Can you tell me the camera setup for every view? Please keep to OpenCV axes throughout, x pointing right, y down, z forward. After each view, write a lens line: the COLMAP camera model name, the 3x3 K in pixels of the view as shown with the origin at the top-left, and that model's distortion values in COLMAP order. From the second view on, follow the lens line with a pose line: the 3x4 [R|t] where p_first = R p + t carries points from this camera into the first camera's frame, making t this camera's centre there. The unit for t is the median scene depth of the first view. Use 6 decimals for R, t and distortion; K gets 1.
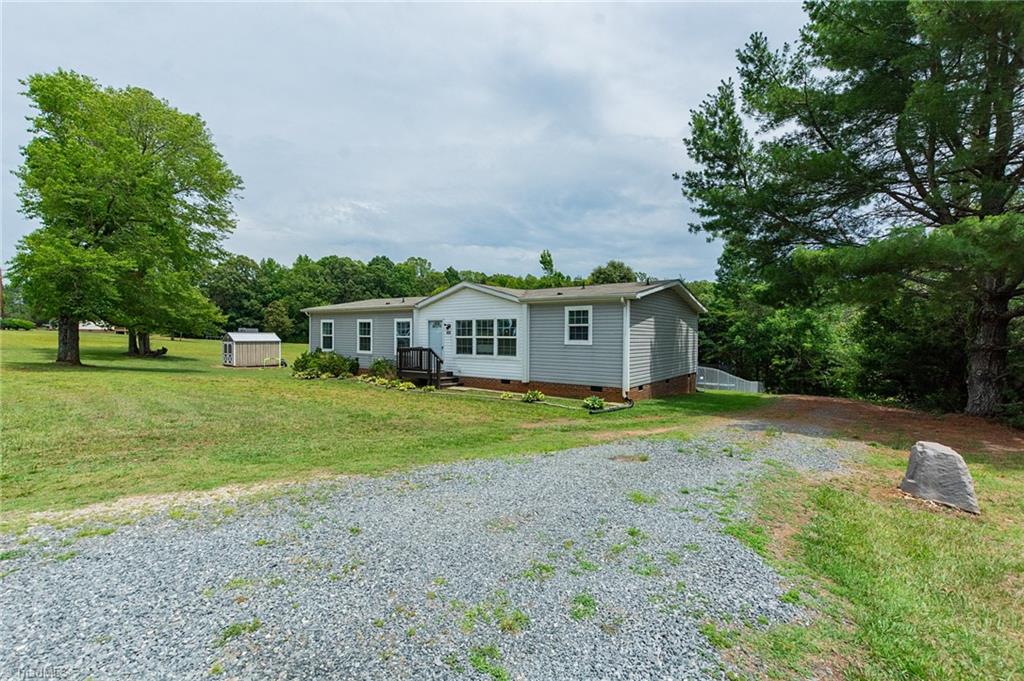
lens RADIAL K [[457.8, 0, 534.1], [0, 457.8, 342.6], [0, 0, 1]] dist [0.002144, 0.000012]
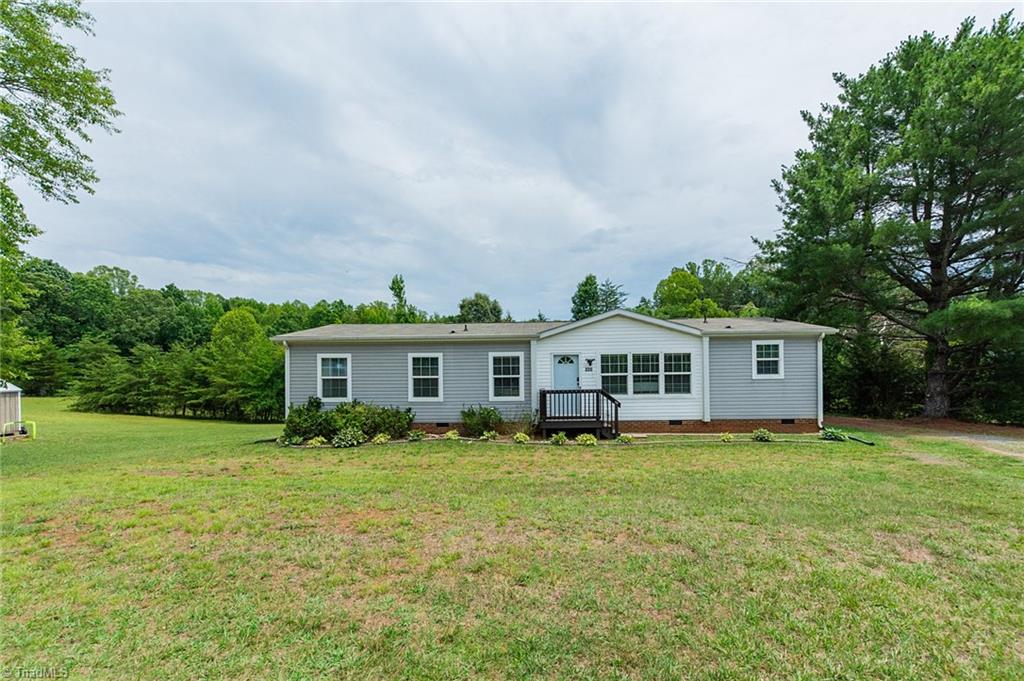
lens RADIAL K [[457.8, 0, 539.8], [0, 457.8, 361.2], [0, 0, 1]] dist [0.002144, 0.000012]
pose [[0.834620, -0.009025, 0.550752, -0.741198], [0.027715, 0.999287, -0.025626, -0.018668], [-0.550128, 0.036652, 0.834275, 0.375372]]
